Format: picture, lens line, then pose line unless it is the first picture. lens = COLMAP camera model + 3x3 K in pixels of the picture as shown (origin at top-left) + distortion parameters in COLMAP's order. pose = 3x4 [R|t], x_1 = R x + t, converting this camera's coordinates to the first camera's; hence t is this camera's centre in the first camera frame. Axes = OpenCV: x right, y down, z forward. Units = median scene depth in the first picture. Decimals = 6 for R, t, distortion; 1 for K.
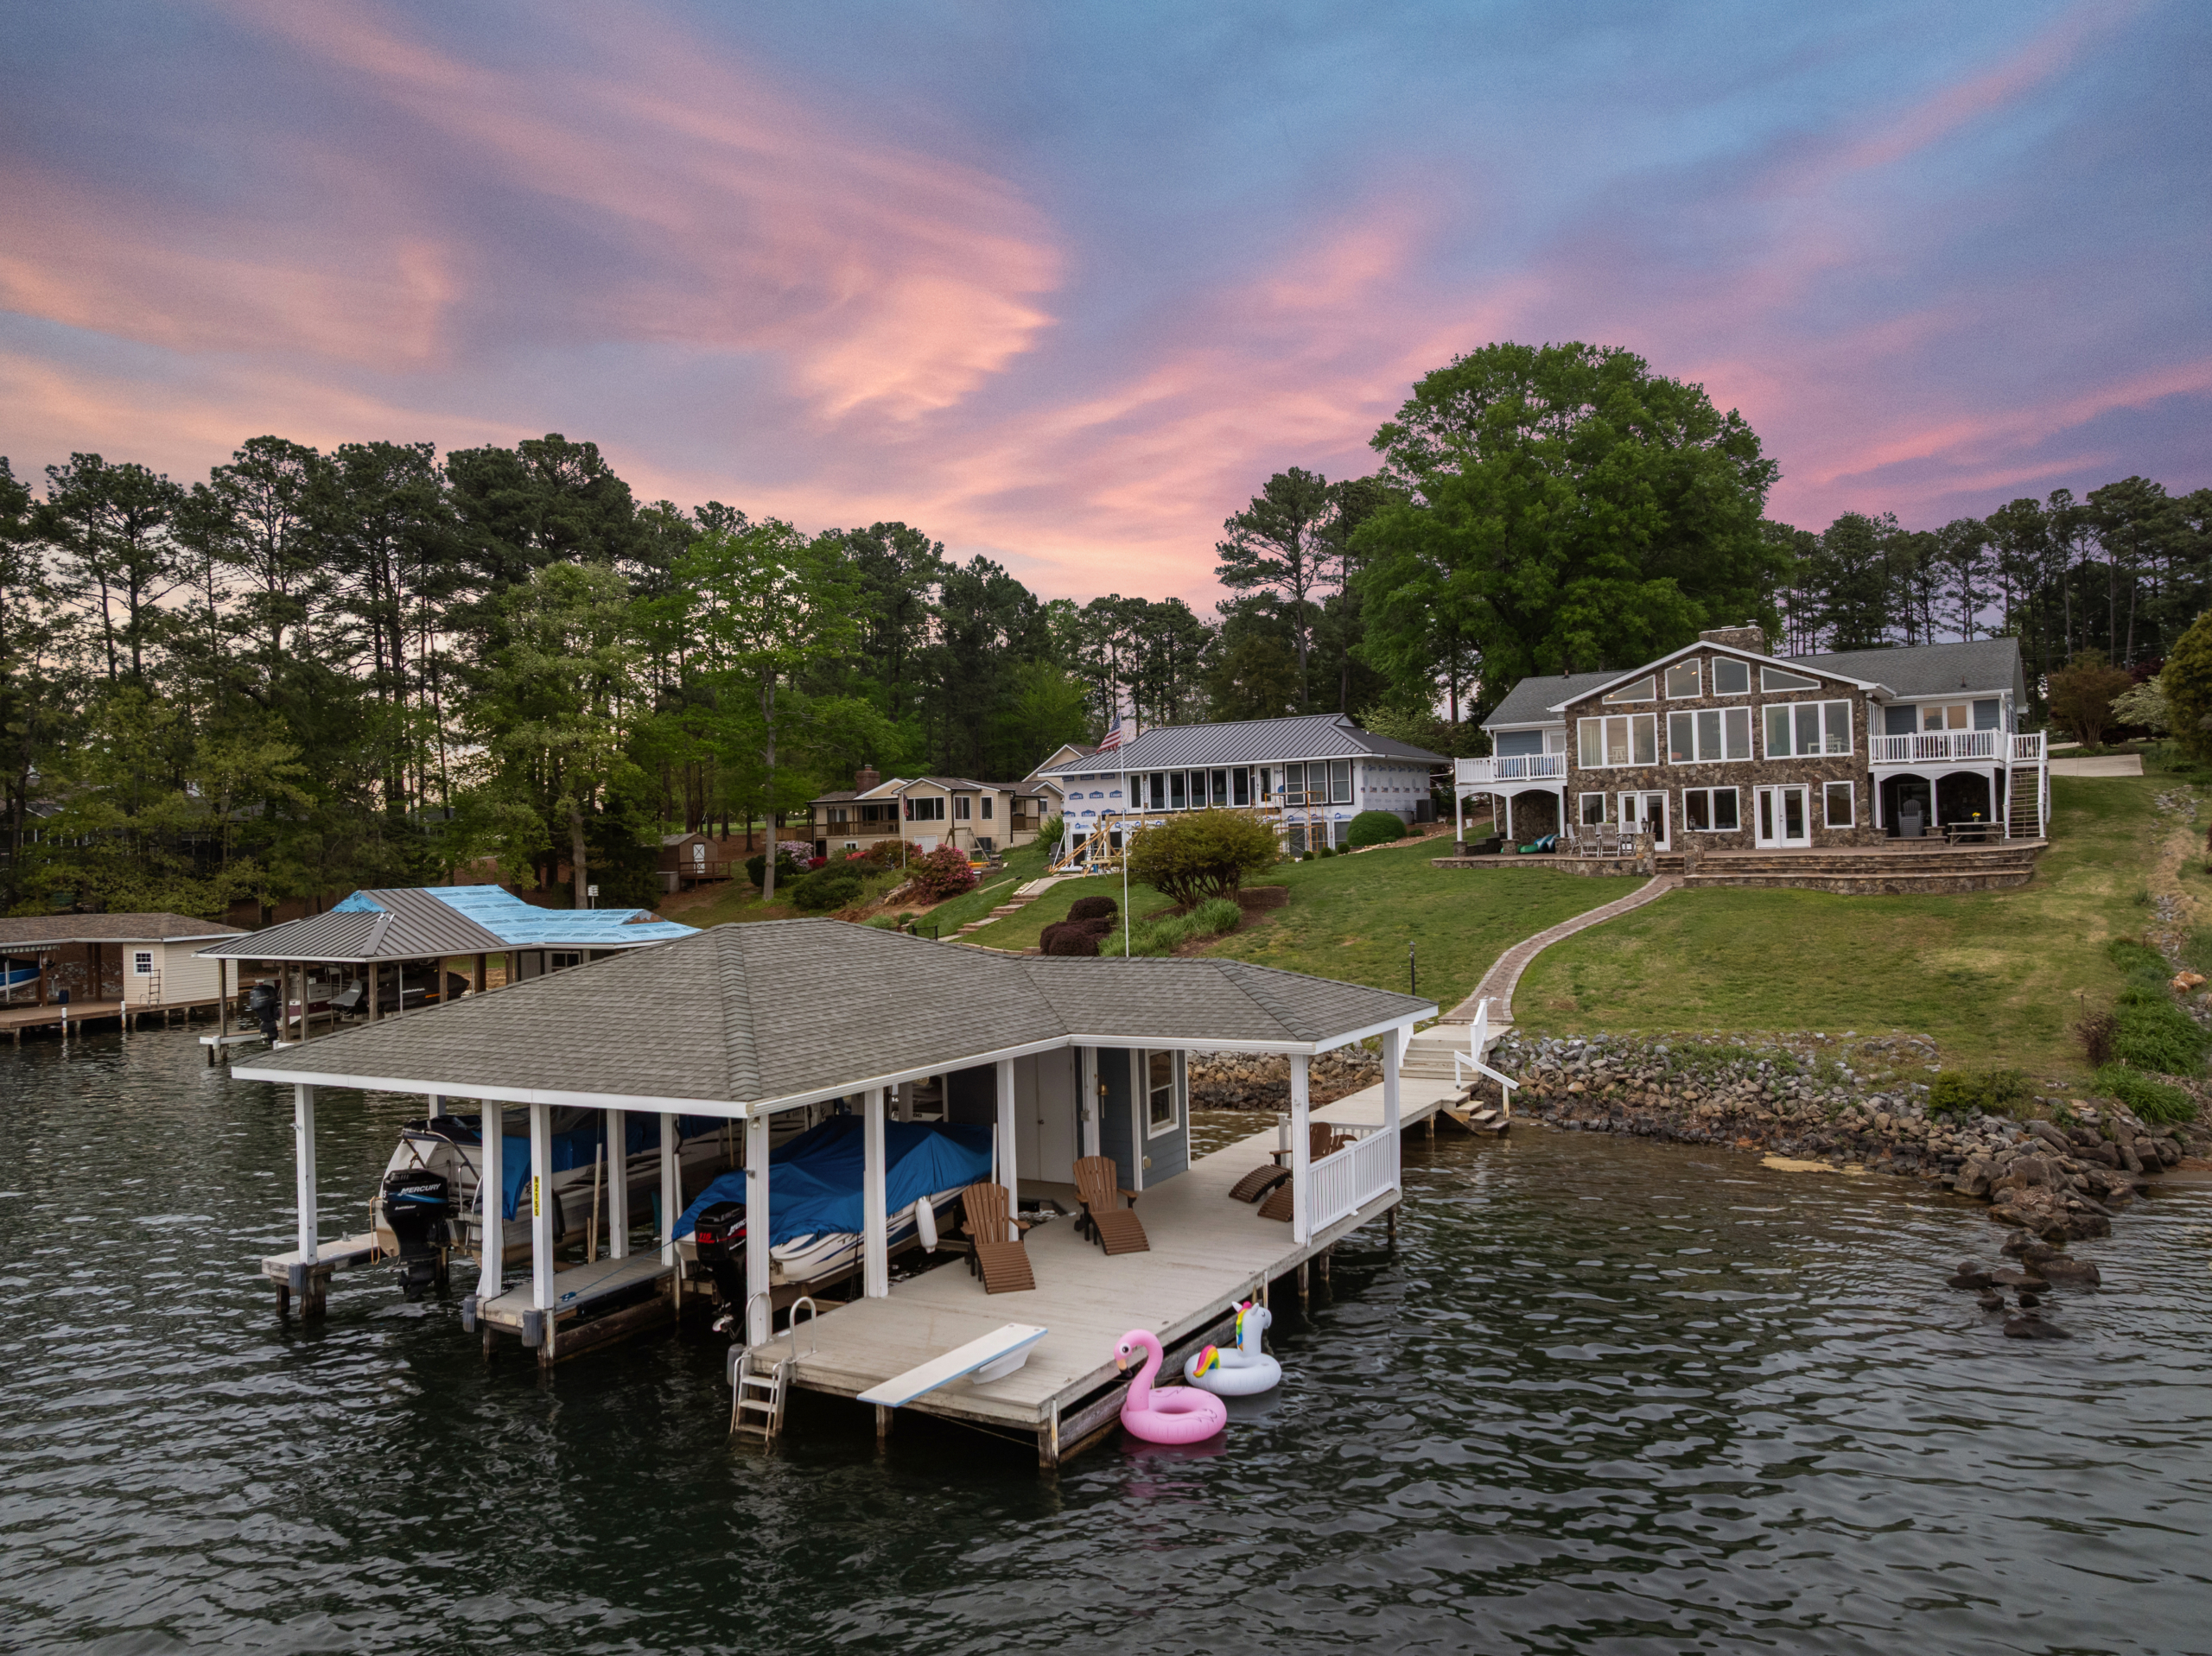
lens RADIAL K [[1552.5, 0, 1112.9], [0, 1552.5, 821.8], [0, 0, 1]] dist [-0.011082, -0.041086]
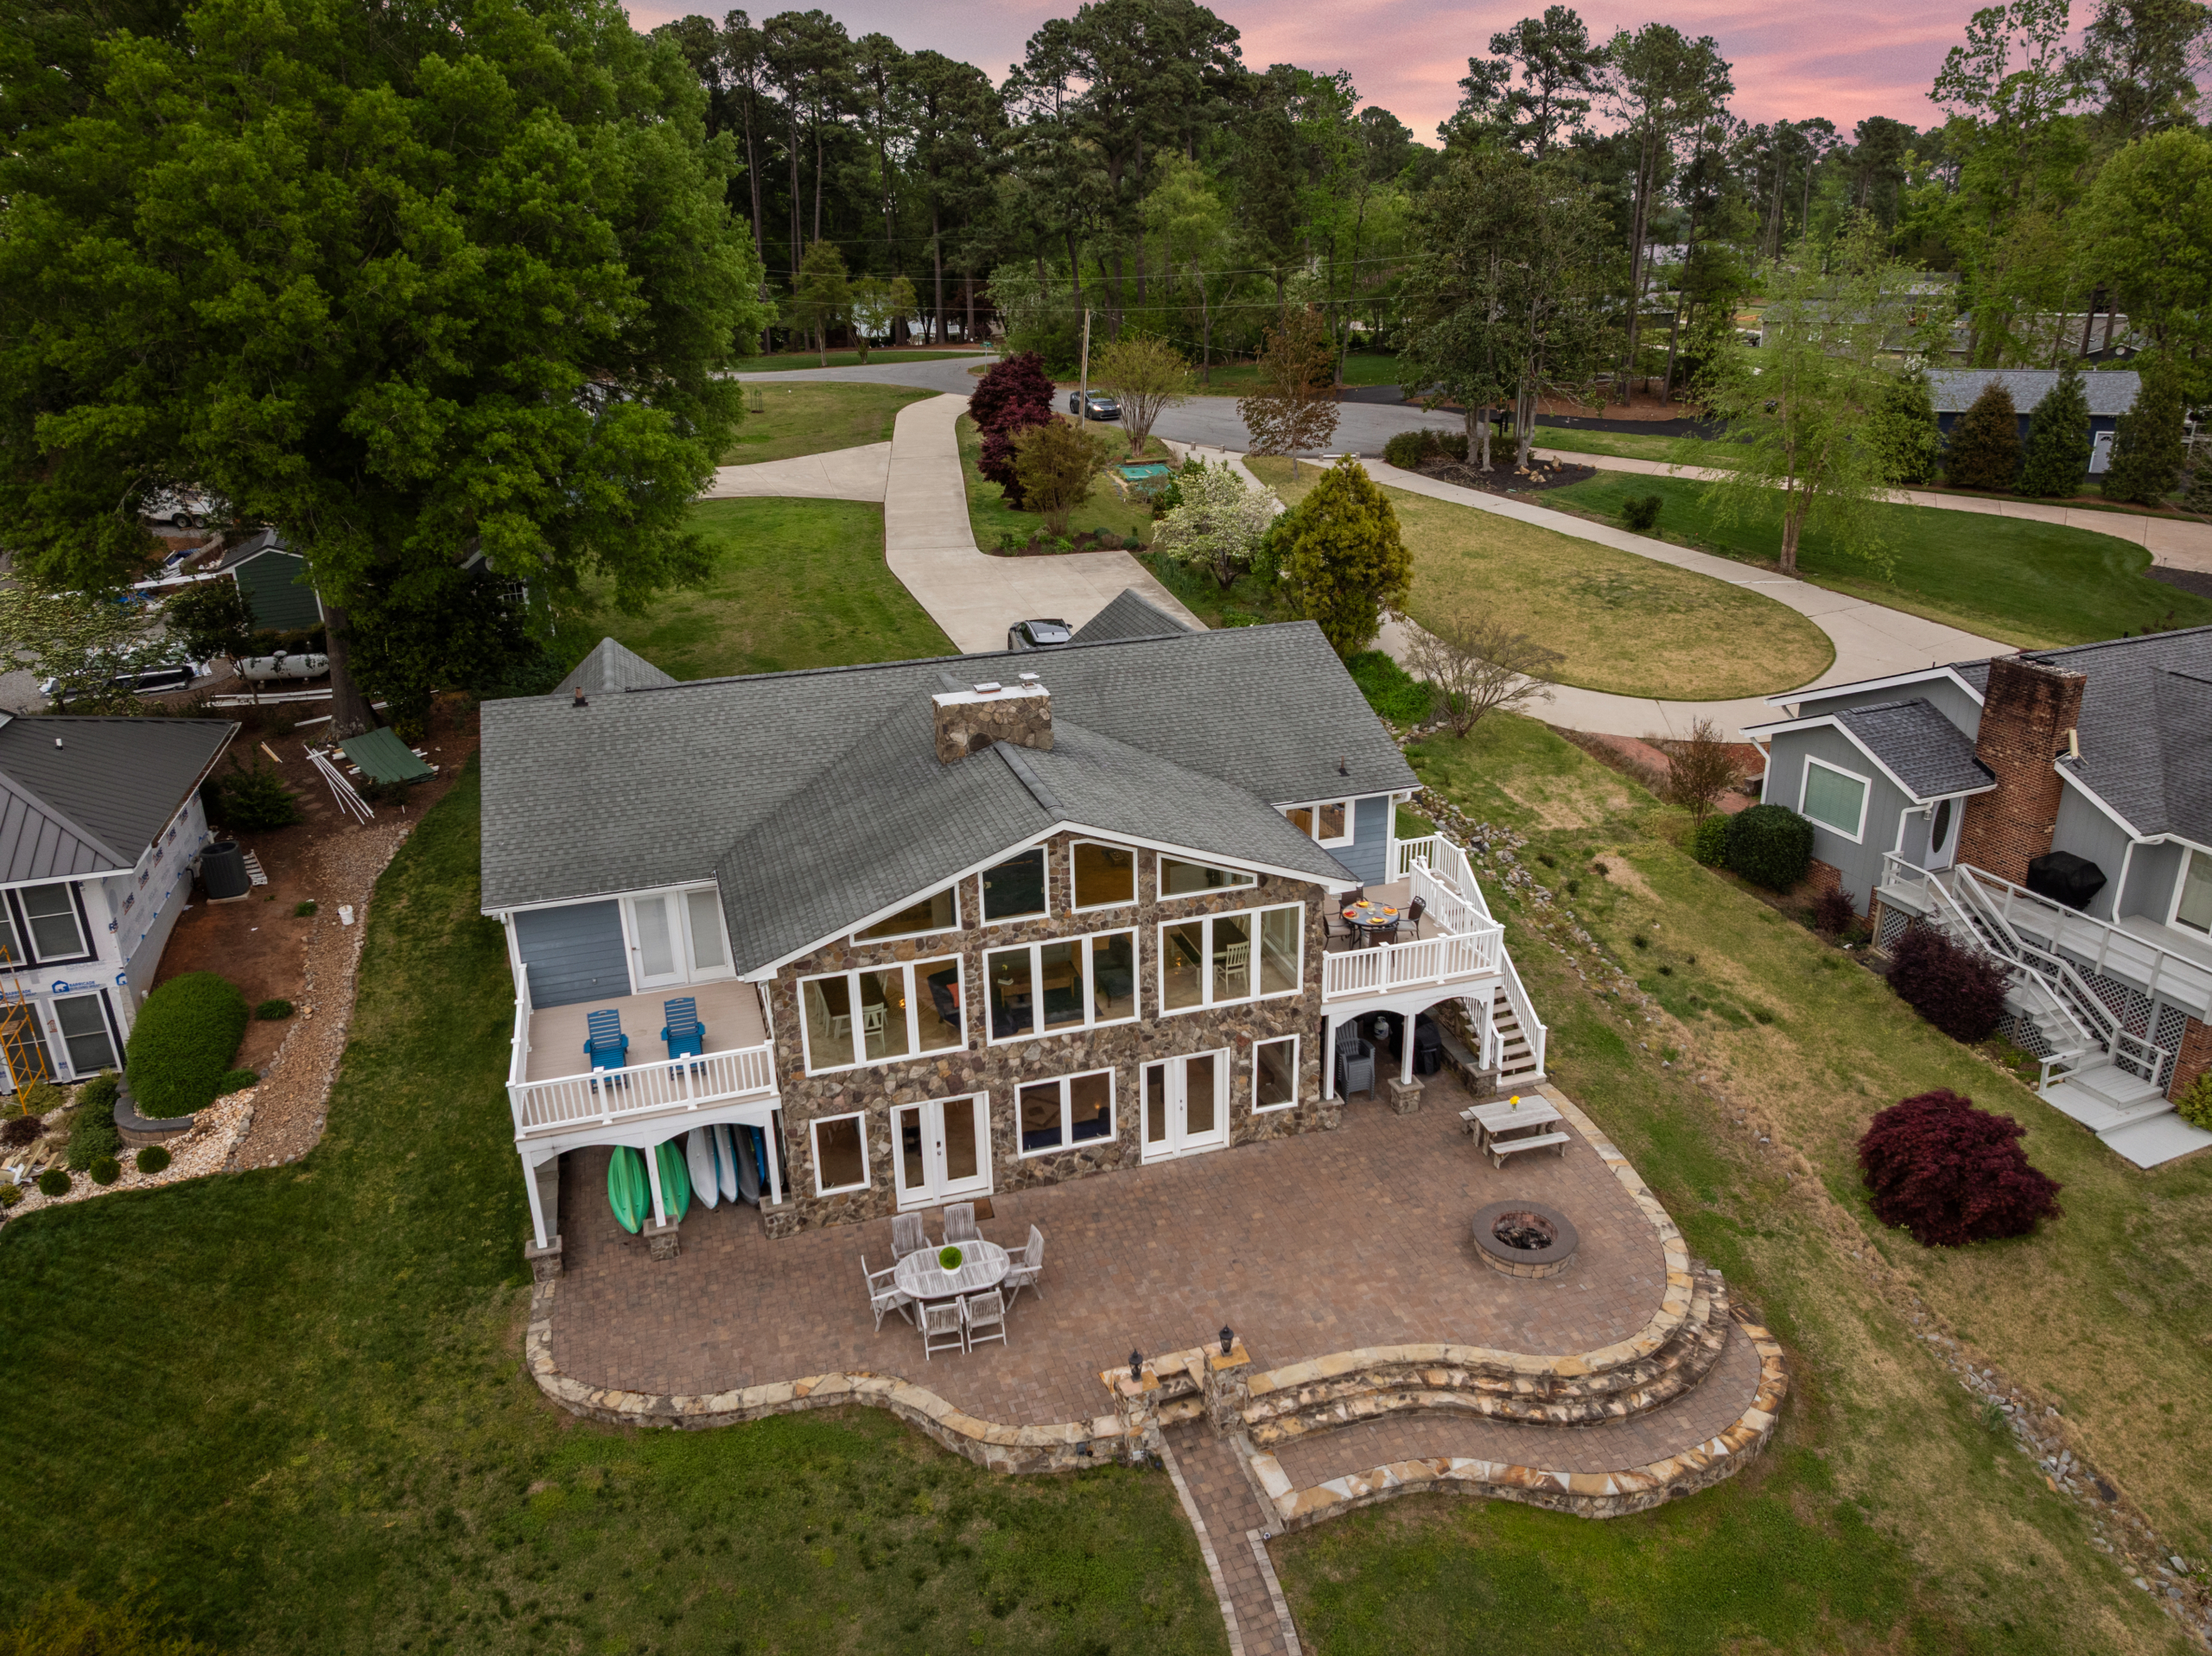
lens RADIAL K [[1557.9, 0, 1110.2], [0, 1557.9, 808.0], [0, 0, 1]] dist [-0.020779, -0.033015]
pose [[0.636602, -0.254723, 0.727911, 0.036663], [-0.011499, 0.940636, 0.339221, -0.265653], [-0.771107, -0.224319, 0.595882, 0.654569]]
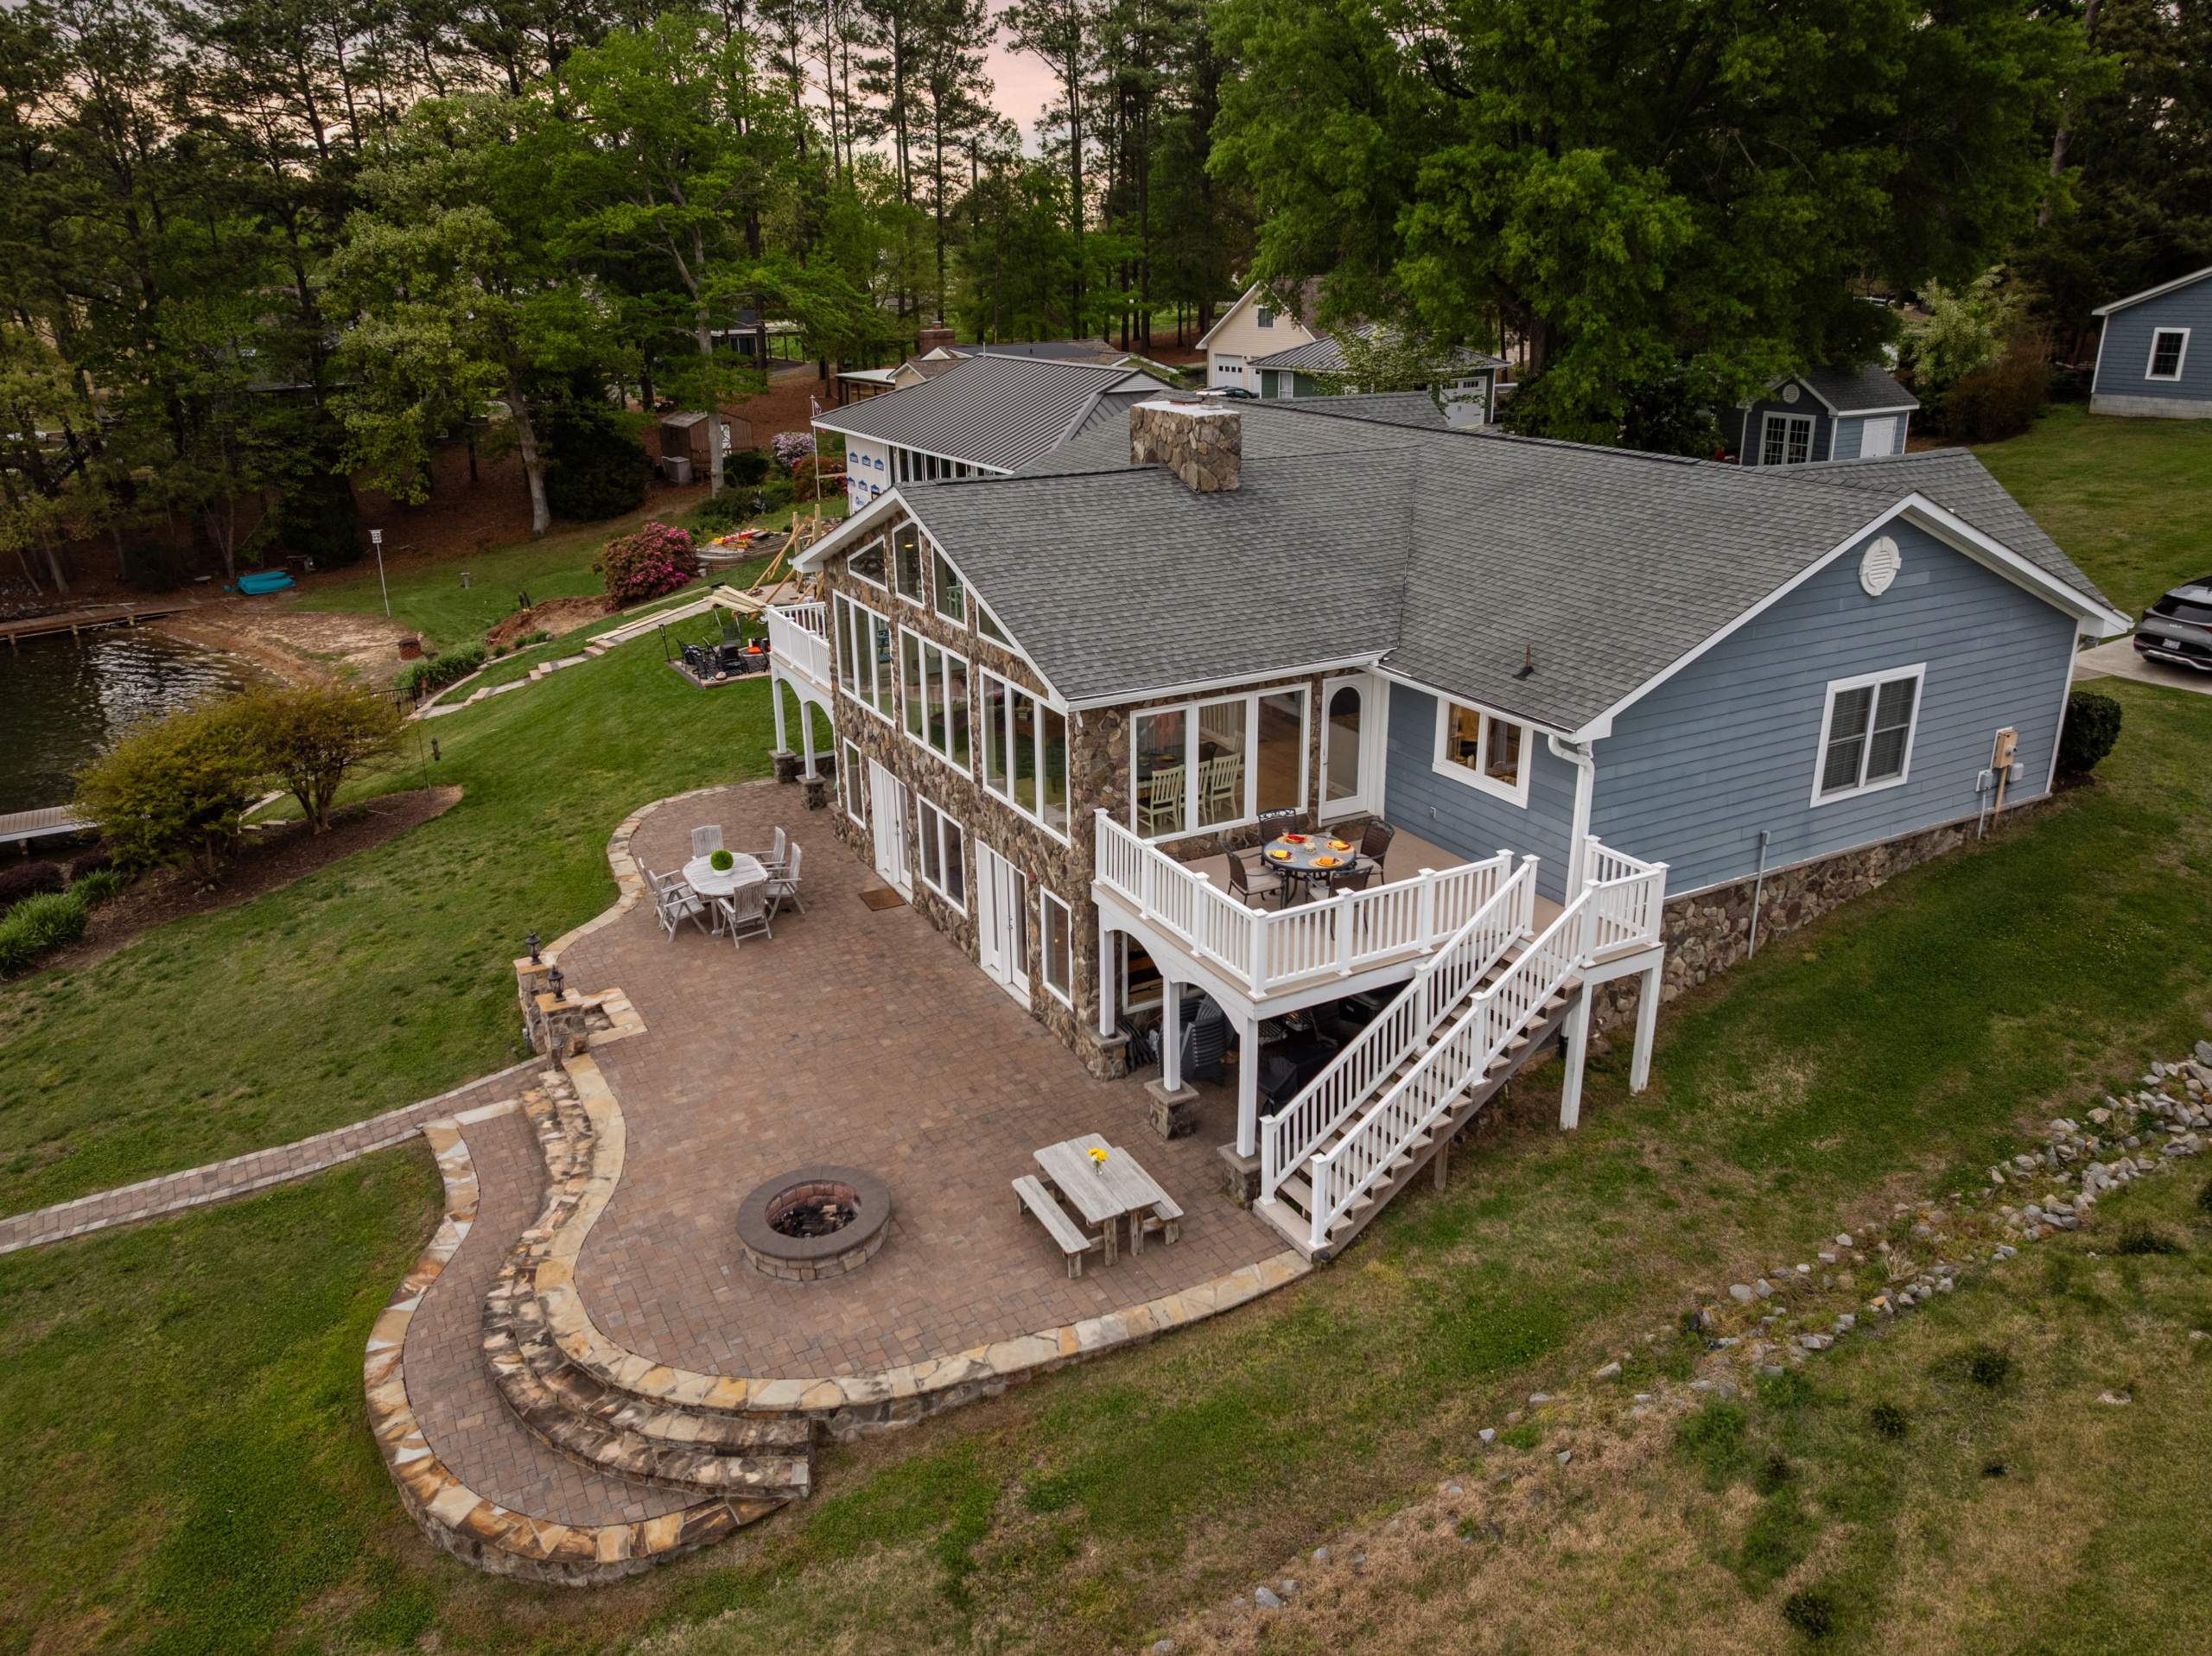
lens RADIAL K [[1557.9, 0, 1110.2], [0, 1557.9, 808.0], [0, 0, 1]] dist [-0.020779, -0.033015]
pose [[0.879013, 0.177476, -0.442537, 0.592982], [-0.004851, 0.931423, 0.363905, -0.177185], [0.476774, -0.317730, 0.819594, 0.608538]]
